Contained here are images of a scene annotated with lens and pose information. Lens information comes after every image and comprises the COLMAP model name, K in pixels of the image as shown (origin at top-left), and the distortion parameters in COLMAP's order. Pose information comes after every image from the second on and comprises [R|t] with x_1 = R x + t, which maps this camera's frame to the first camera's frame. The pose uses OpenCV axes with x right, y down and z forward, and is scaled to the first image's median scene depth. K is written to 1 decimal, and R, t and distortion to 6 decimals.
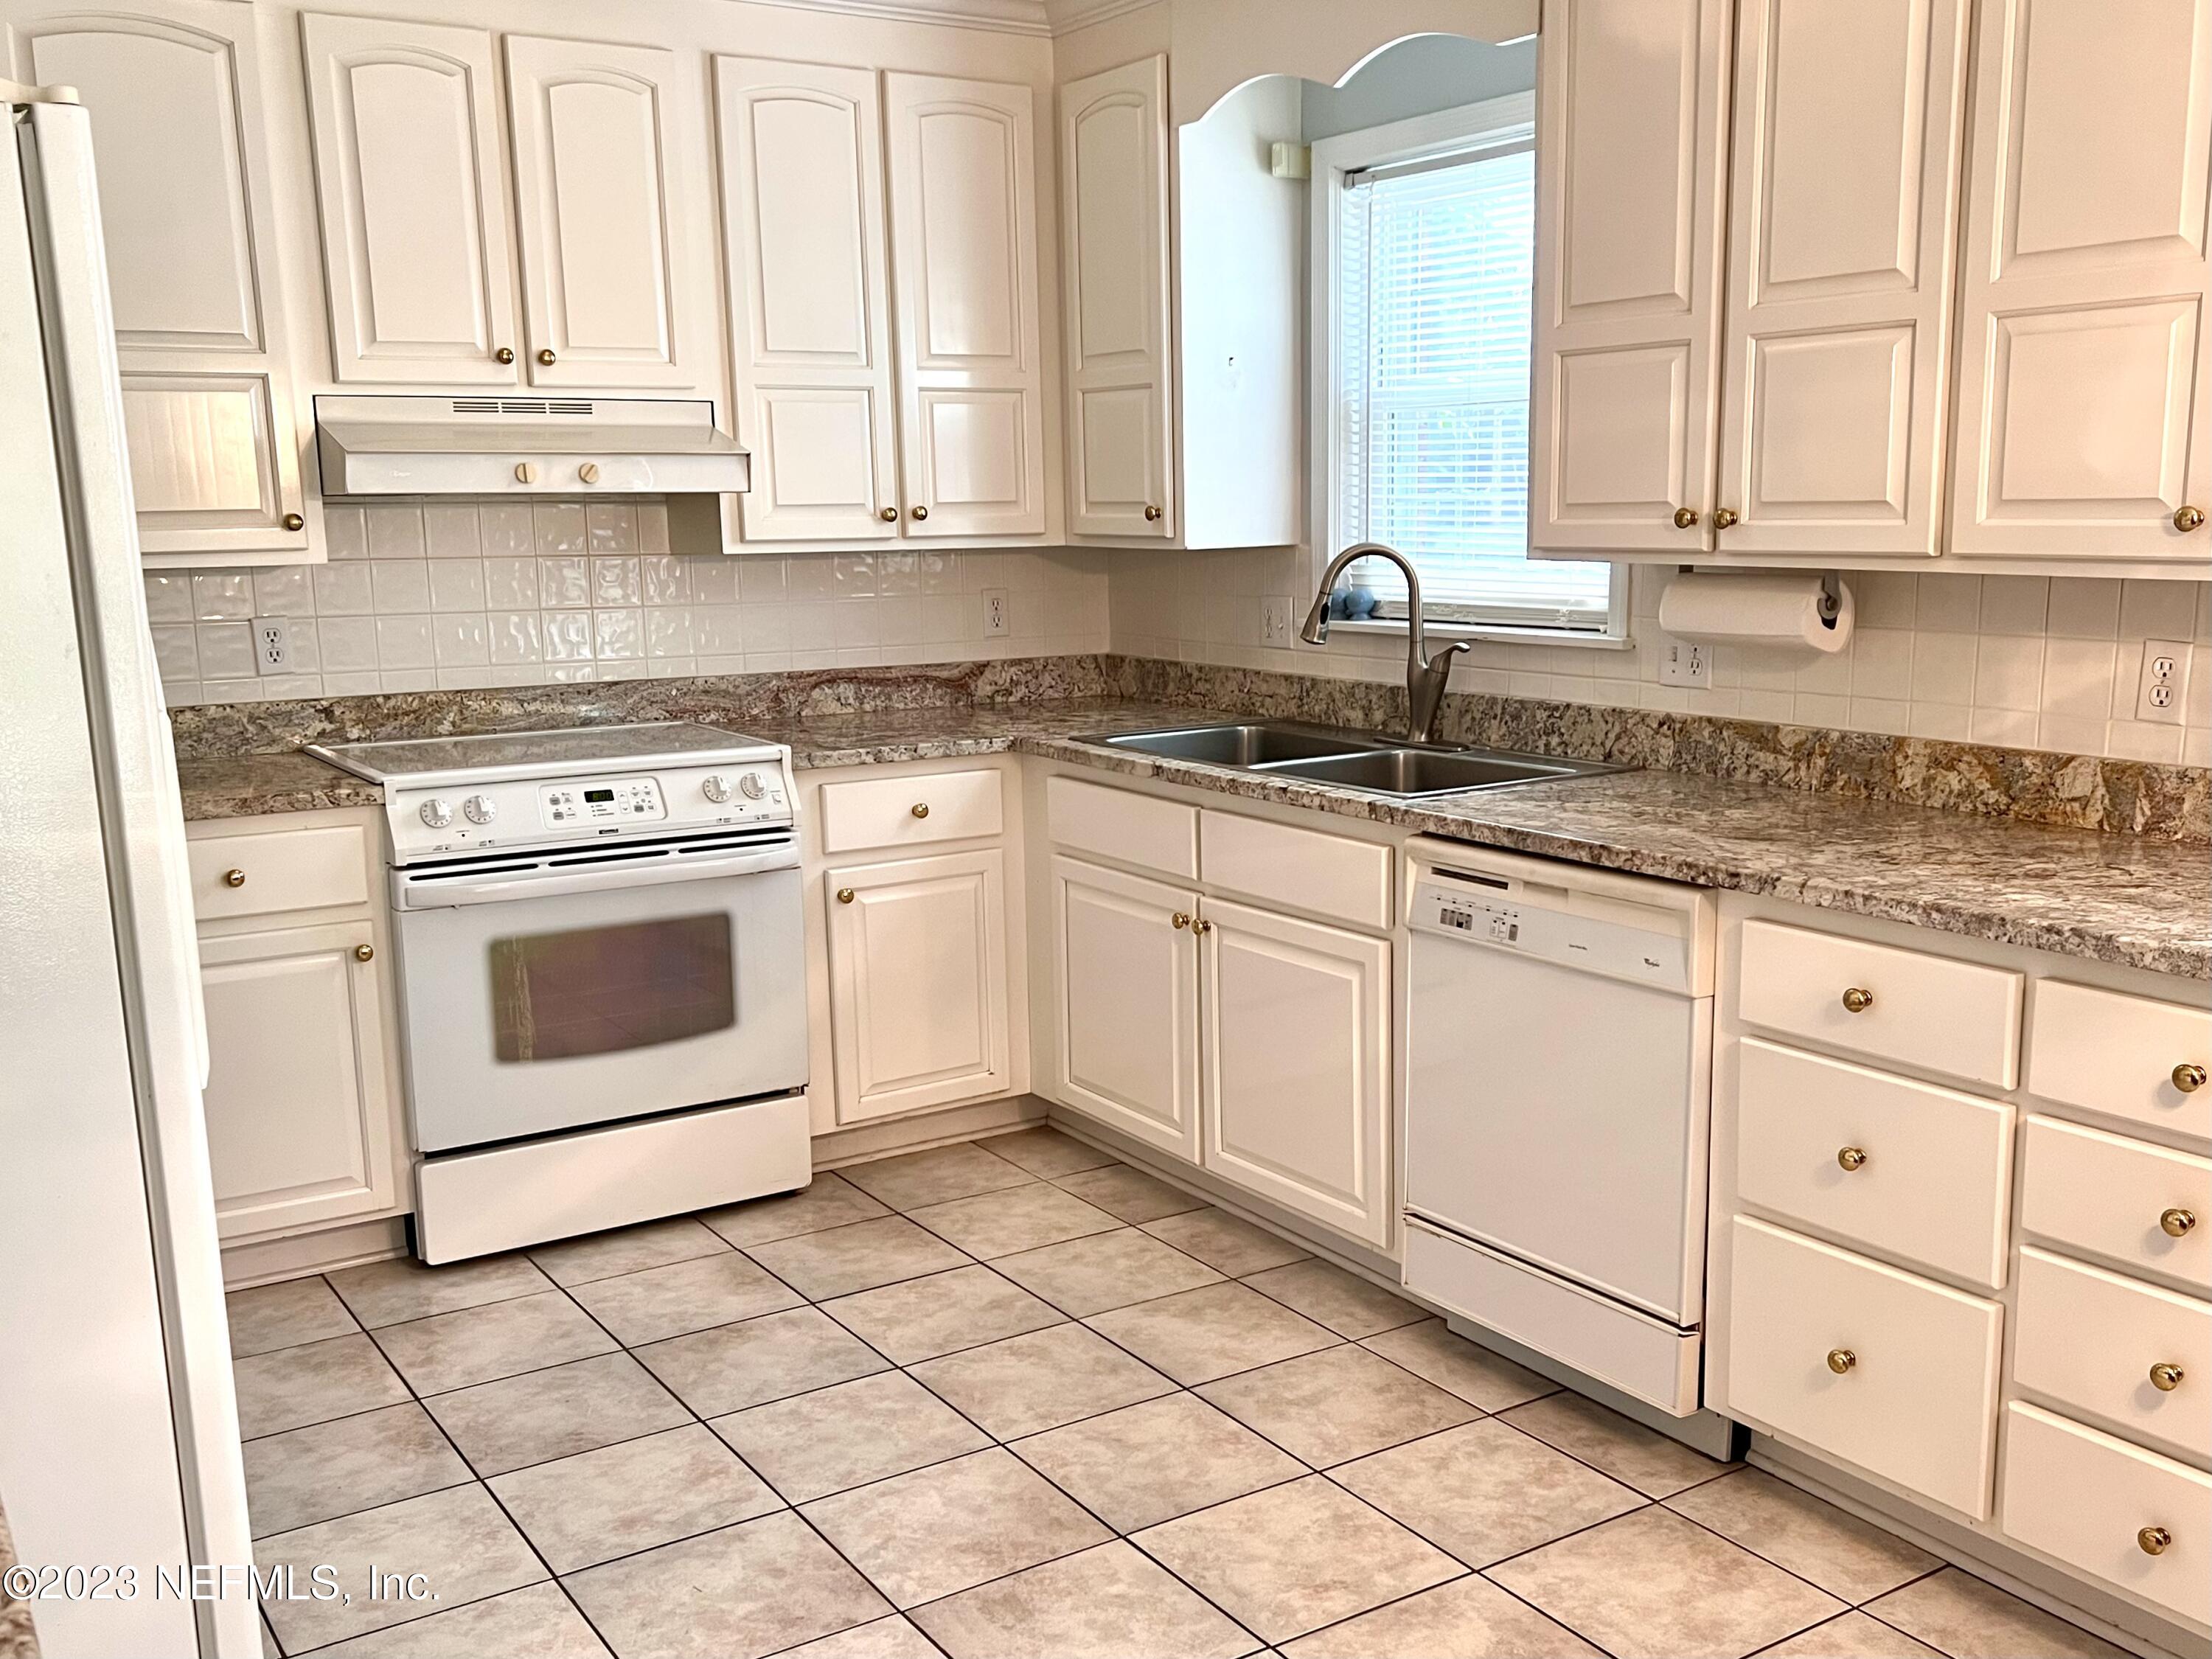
lens RADIAL K [[2094.3, 0, 1105.6], [0, 2094.3, 903.7], [0, 0, 1]] dist [0.188734, -0.457590]
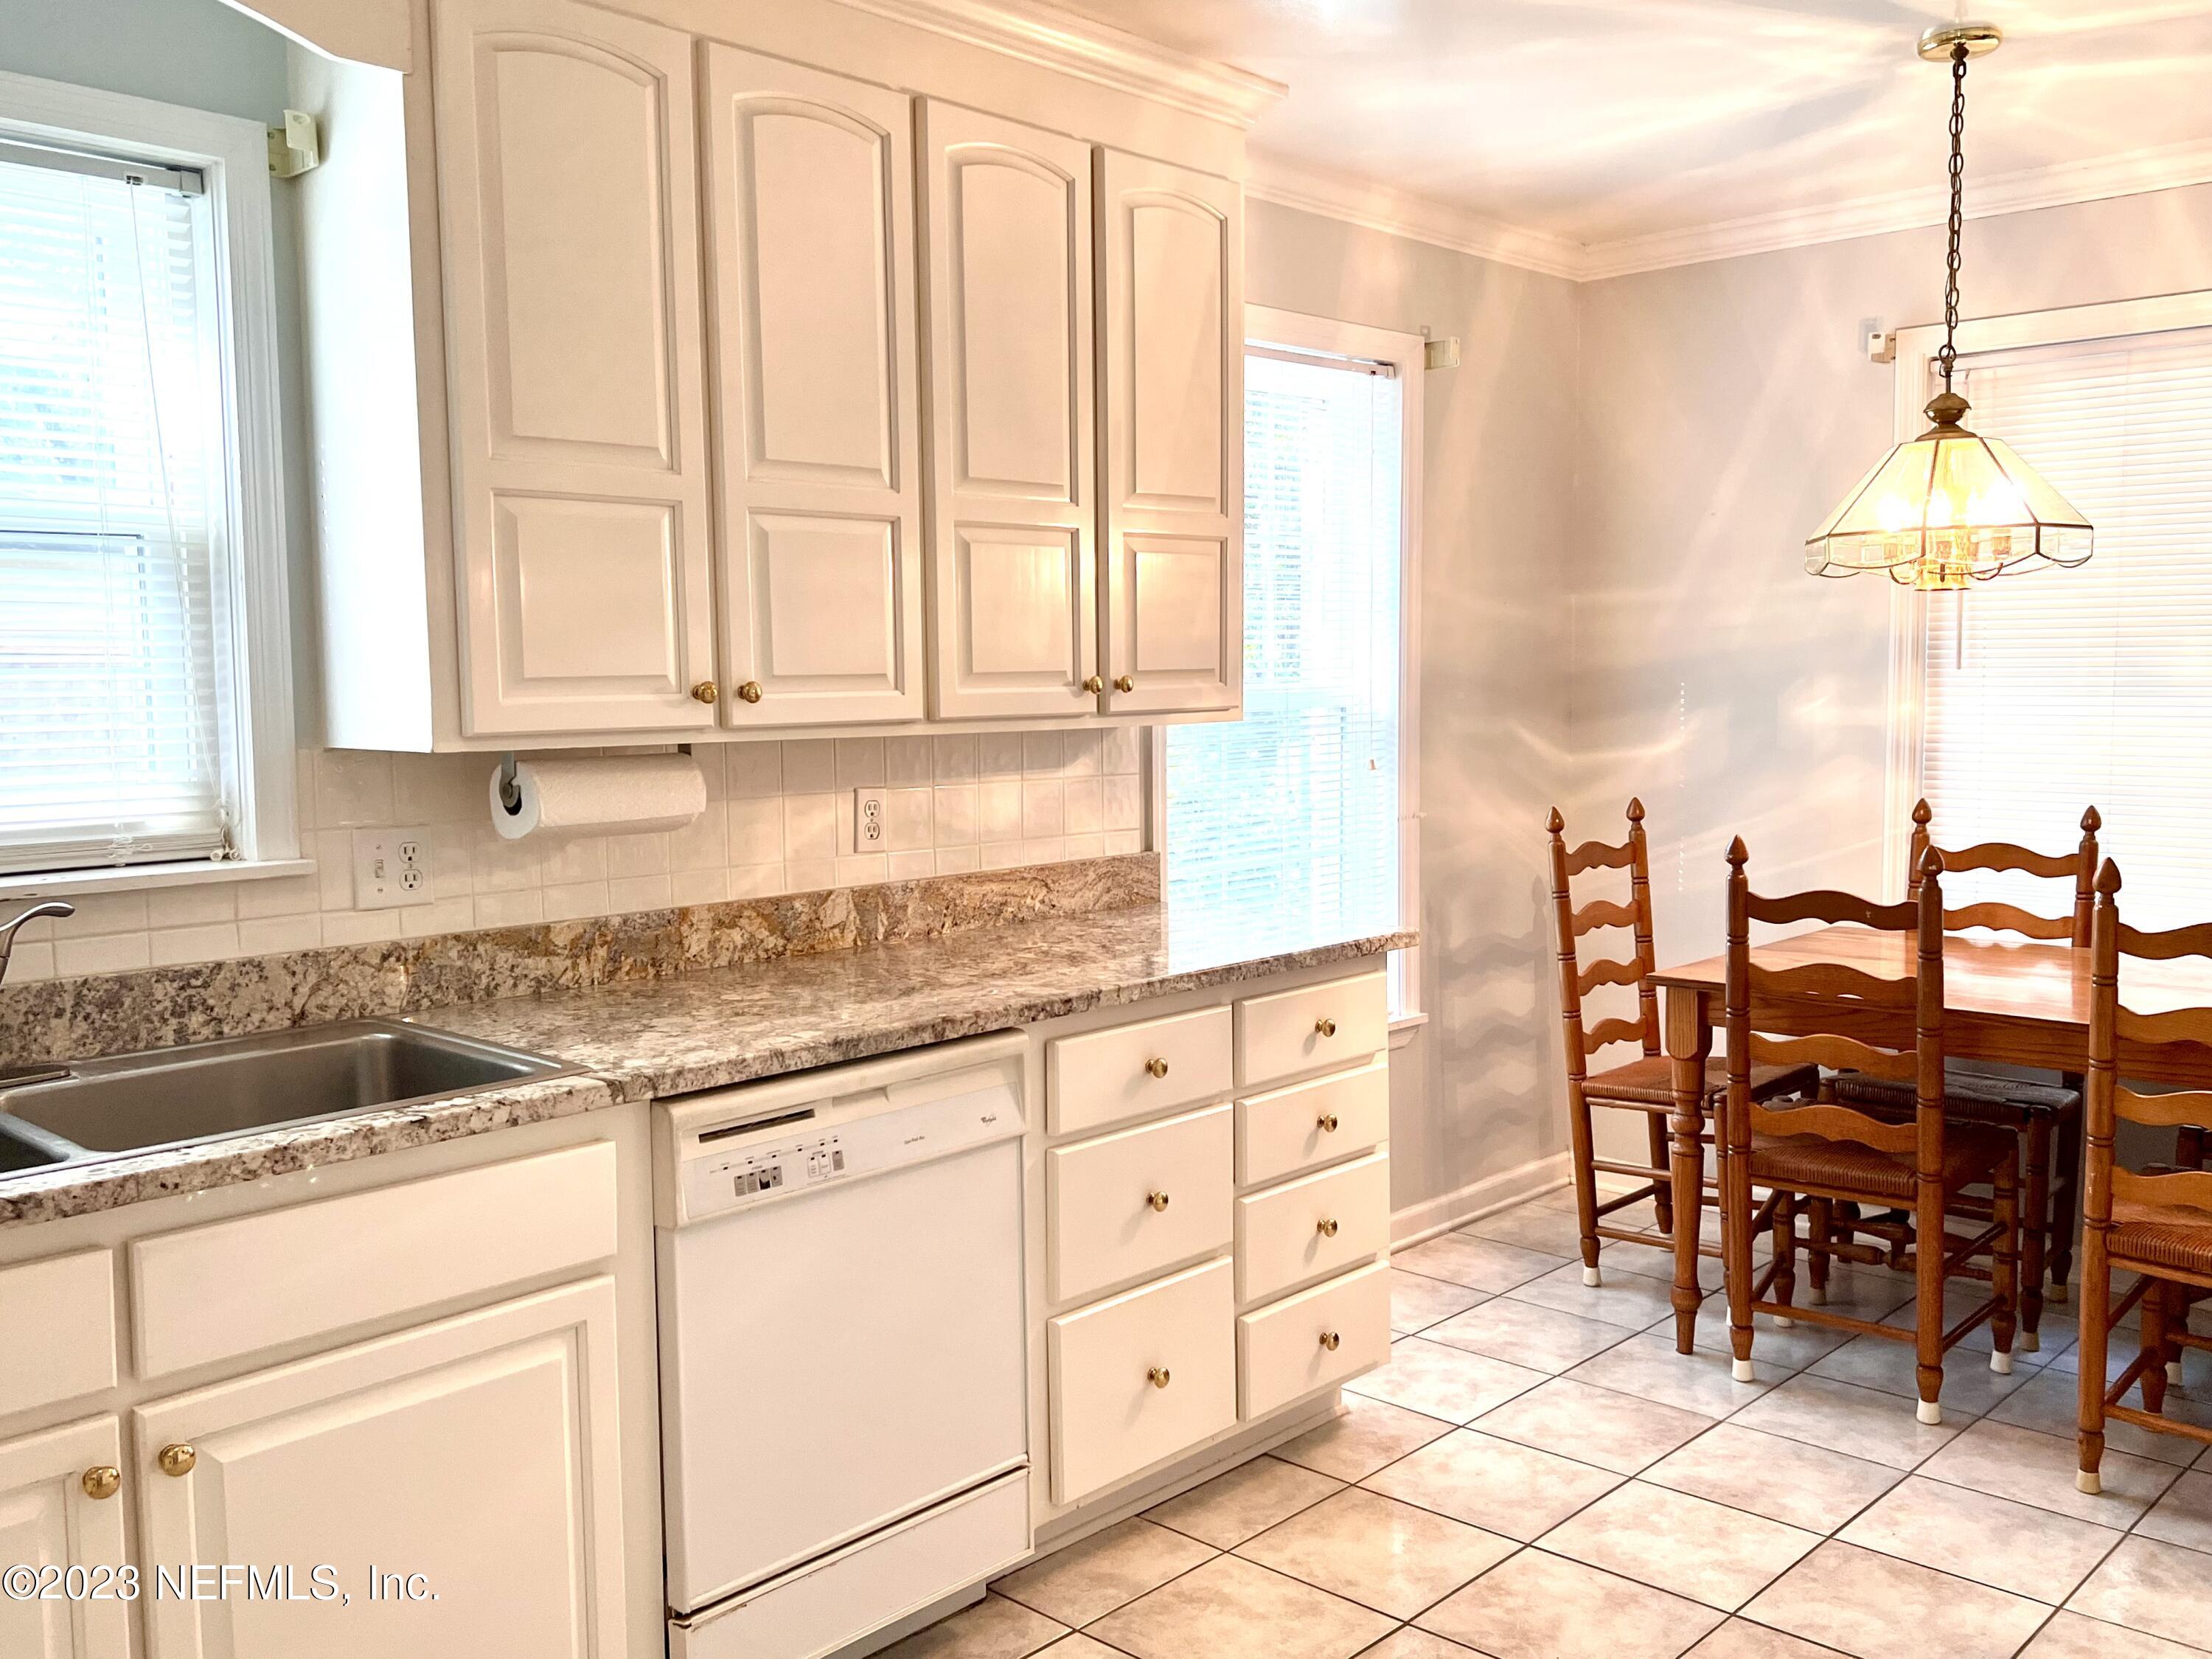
lens RADIAL K [[1907.6, 0, 1106.0], [0, 1907.6, 829.5], [0, 0, 1]] dist [0.114674, -0.218767]
pose [[-0.254888, -0.060465, 0.965078, -0.573579], [0.204571, 0.972081, 0.114933, -0.182790], [-0.945084, 0.226722, -0.235402, 1.041831]]
